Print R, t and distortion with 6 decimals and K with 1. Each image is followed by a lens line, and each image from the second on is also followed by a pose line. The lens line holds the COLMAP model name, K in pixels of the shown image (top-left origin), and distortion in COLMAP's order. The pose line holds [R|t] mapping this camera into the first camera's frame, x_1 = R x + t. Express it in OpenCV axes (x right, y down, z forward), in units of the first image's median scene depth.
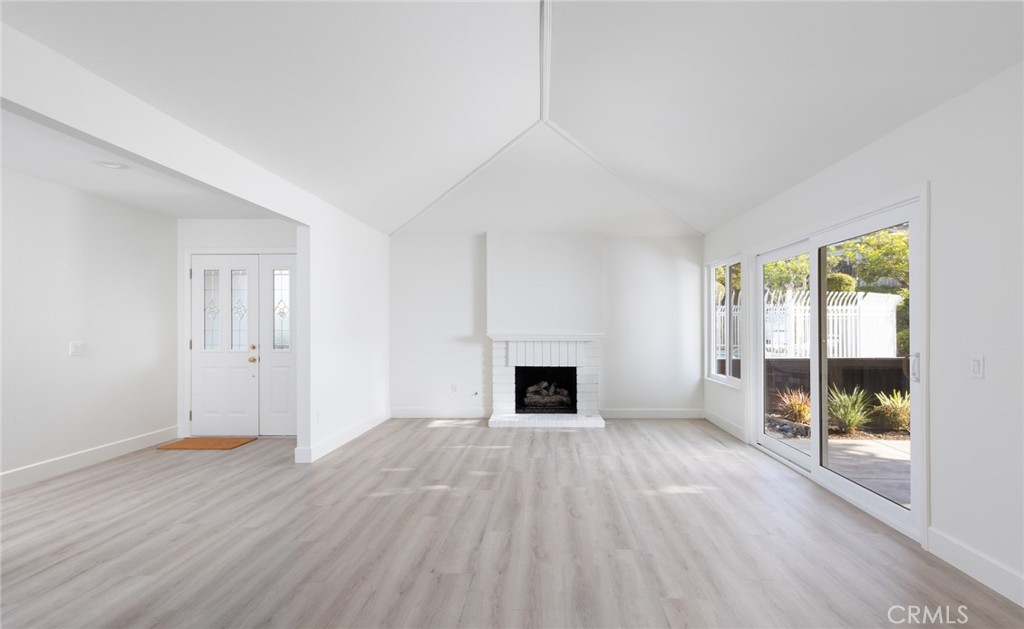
lens RADIAL K [[482.6, 0, 544.7], [0, 482.6, 323.7], [0, 0, 1]] dist [0.000255, 0.000782]
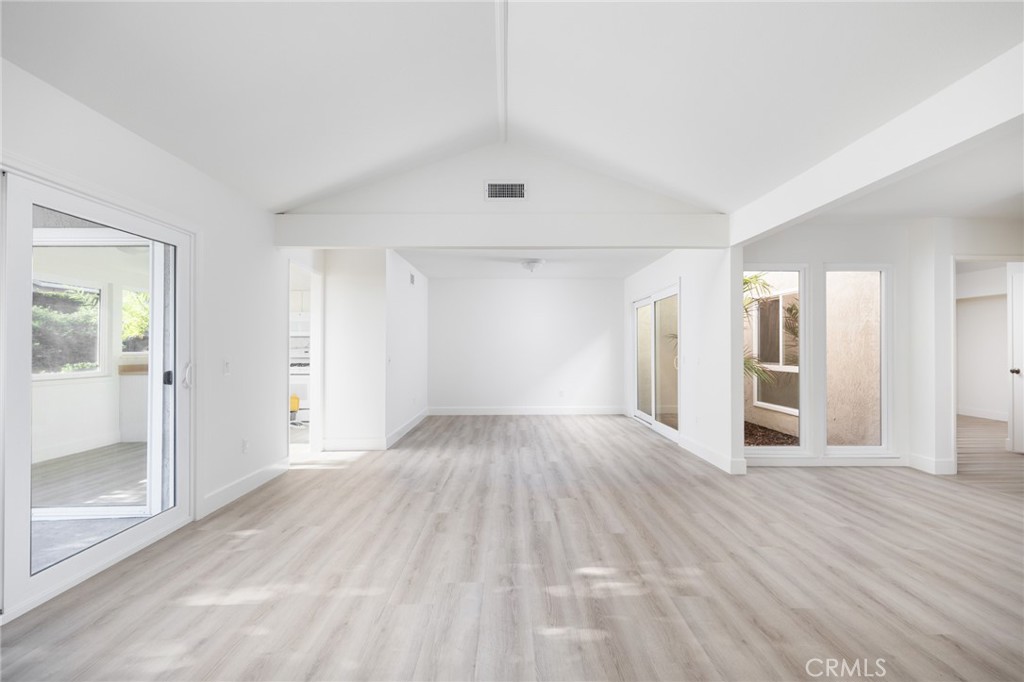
lens RADIAL K [[468.4, 0, 512.5], [0, 468.4, 344.2], [0, 0, 1]] dist [-0.010841, -0.000289]
pose [[-0.999925, 0.001878, -0.012134, -0.006216], [0.002005, 0.999942, -0.010535, 0.019514], [0.012113, -0.010559, -0.999871, 1.548054]]
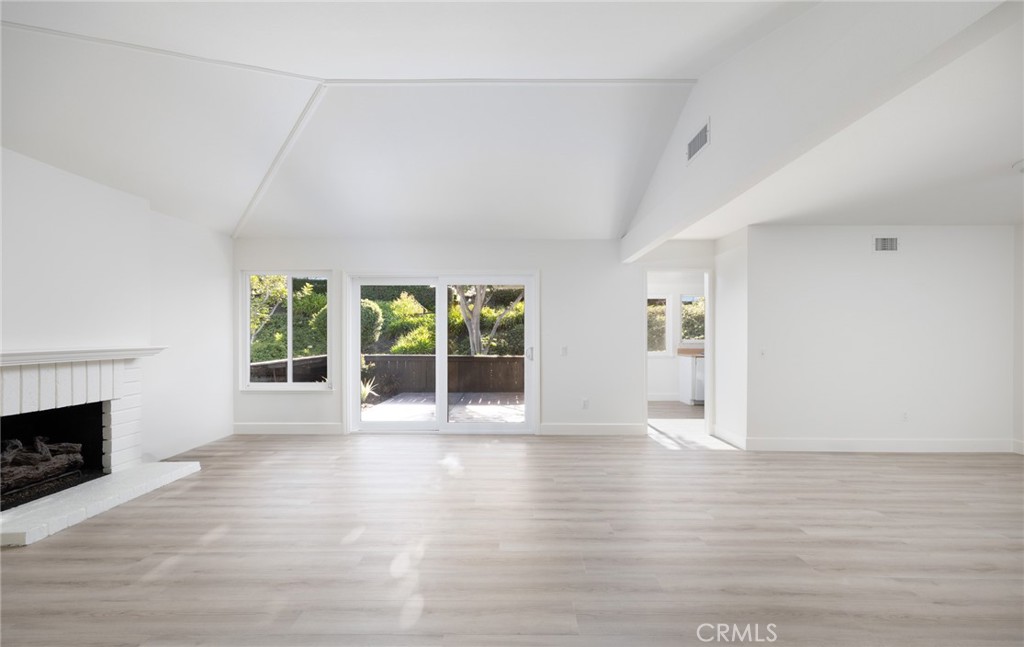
lens RADIAL K [[427.9, 0, 513.4], [0, 427.9, 326.9], [0, 0, 1]] dist [0.000519, 0.000030]
pose [[0.003898, 0.015739, 0.999869, -0.827903], [-0.002774, 0.999872, -0.015728, 0.000796], [-0.999989, -0.002713, 0.003941, 0.770849]]
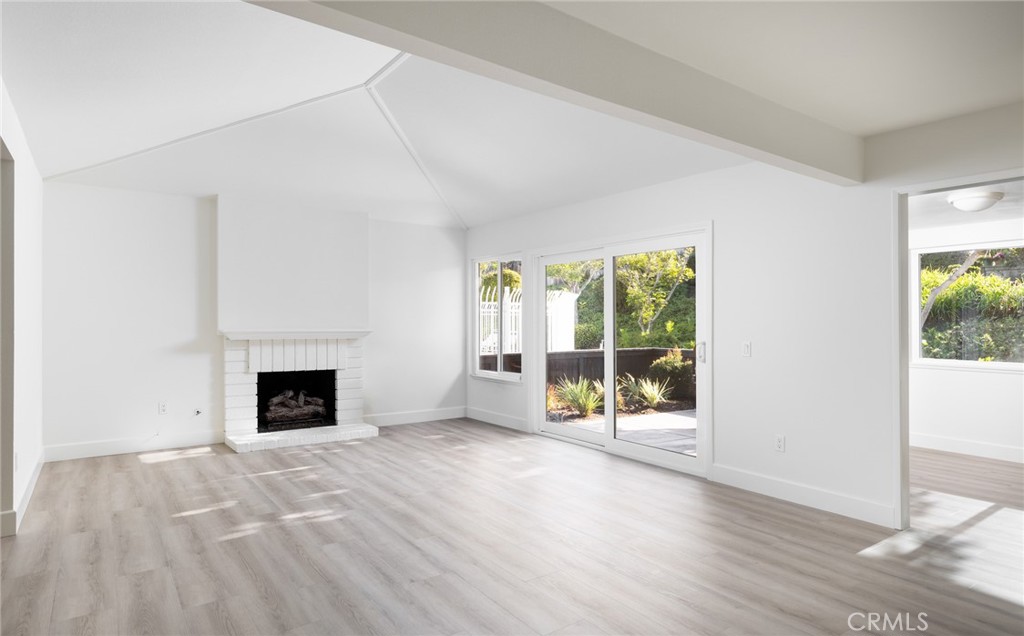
lens RADIAL K [[582.1, 0, 536.3], [0, 582.1, 316.3], [0, 0, 1]] dist [0.008837, -0.003362]
pose [[0.796363, 0.009950, 0.604737, -0.452090], [-0.007390, 0.999950, -0.006722, 0.001462], [-0.604774, 0.000884, 0.796397, -0.032669]]
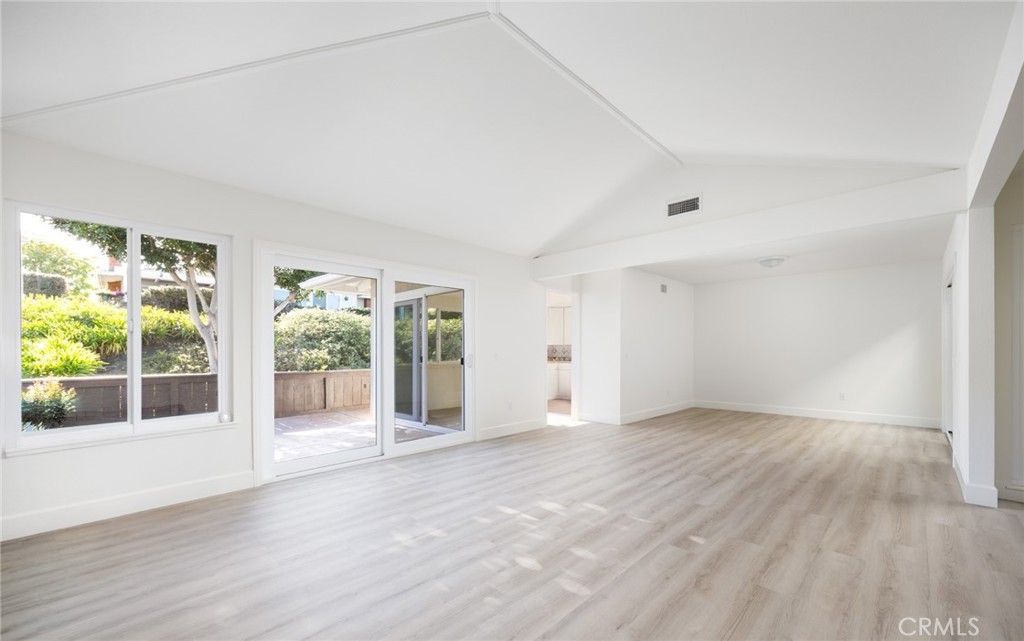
lens RADIAL K [[417.0, 0, 517.0], [0, 417.0, 355.2], [0, 0, 1]] dist [0.002343, 0.000383]
pose [[-0.723300, -0.004309, 0.690521, -0.470148], [0.001342, 0.999970, 0.007647, 0.037540], [-0.690533, 0.006458, -0.723272, 1.576192]]
